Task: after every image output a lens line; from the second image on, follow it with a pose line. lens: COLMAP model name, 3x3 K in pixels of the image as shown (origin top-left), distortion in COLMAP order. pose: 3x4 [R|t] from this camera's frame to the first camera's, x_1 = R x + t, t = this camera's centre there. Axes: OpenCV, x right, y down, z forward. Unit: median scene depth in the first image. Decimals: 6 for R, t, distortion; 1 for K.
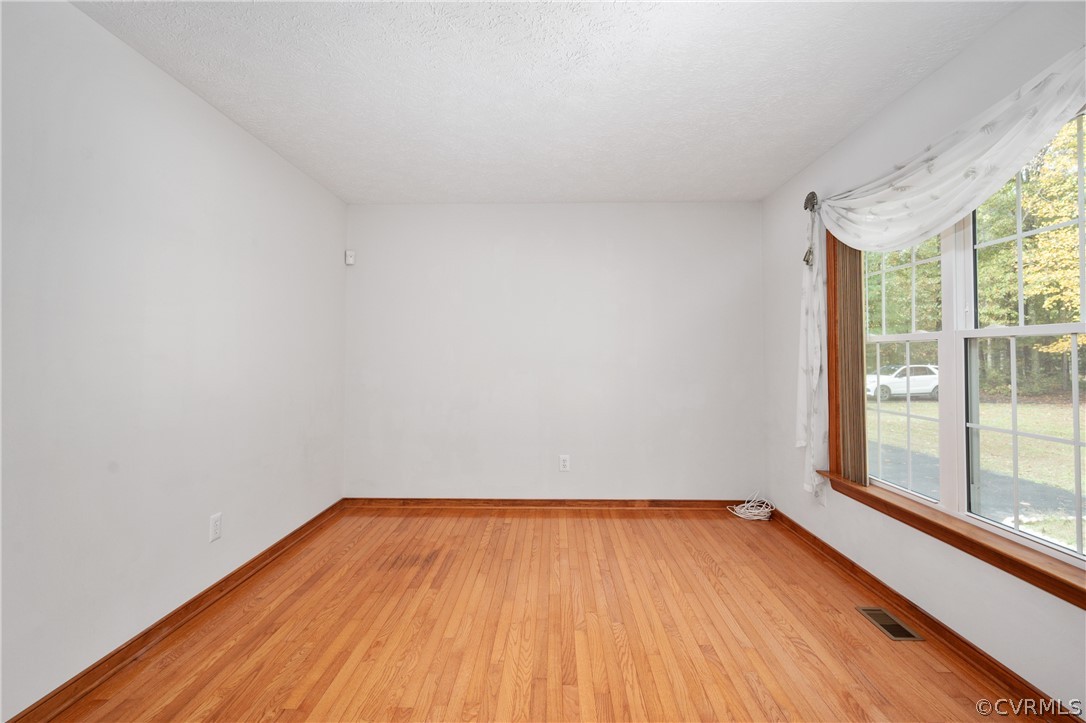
lens RADIAL K [[543.0, 0, 543.0], [0, 543.0, 361.5], [0, 0, 1]] dist [0.000413, 0.000027]
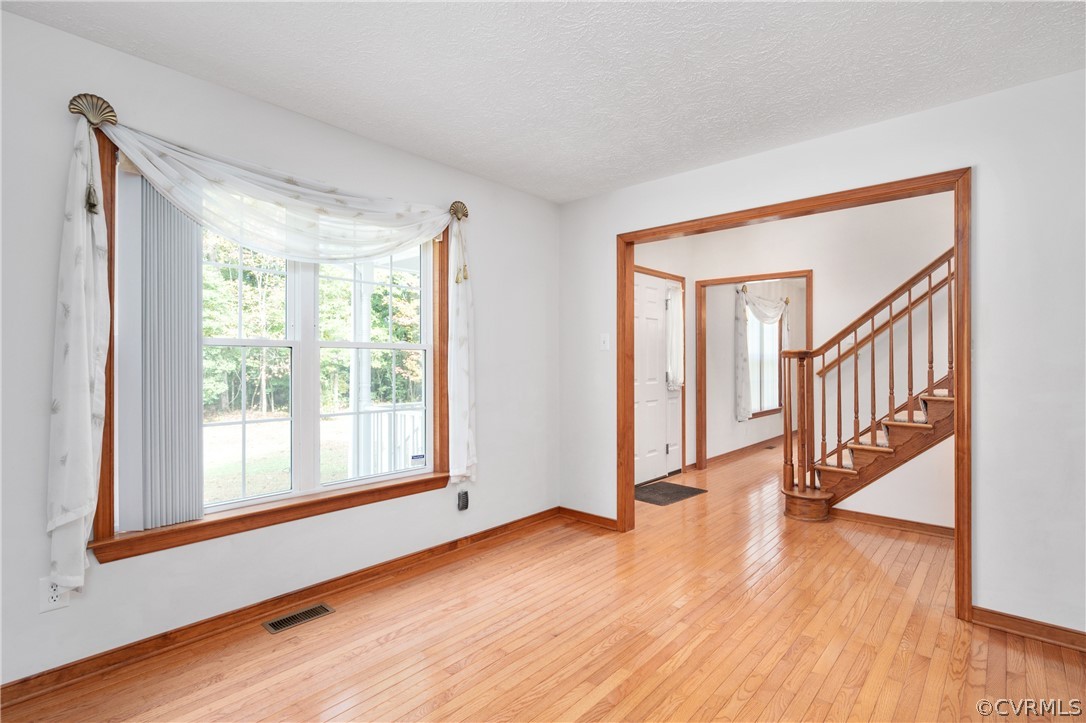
lens RADIAL K [[543.0, 0, 543.0], [0, 543.0, 361.5], [0, 0, 1]] dist [0.000413, 0.000027]
pose [[-0.780075, 0.002202, 0.625683, -0.453976], [0.008800, 0.999934, 0.007452, -0.017512], [-0.625624, 0.011319, -0.780042, 1.779569]]
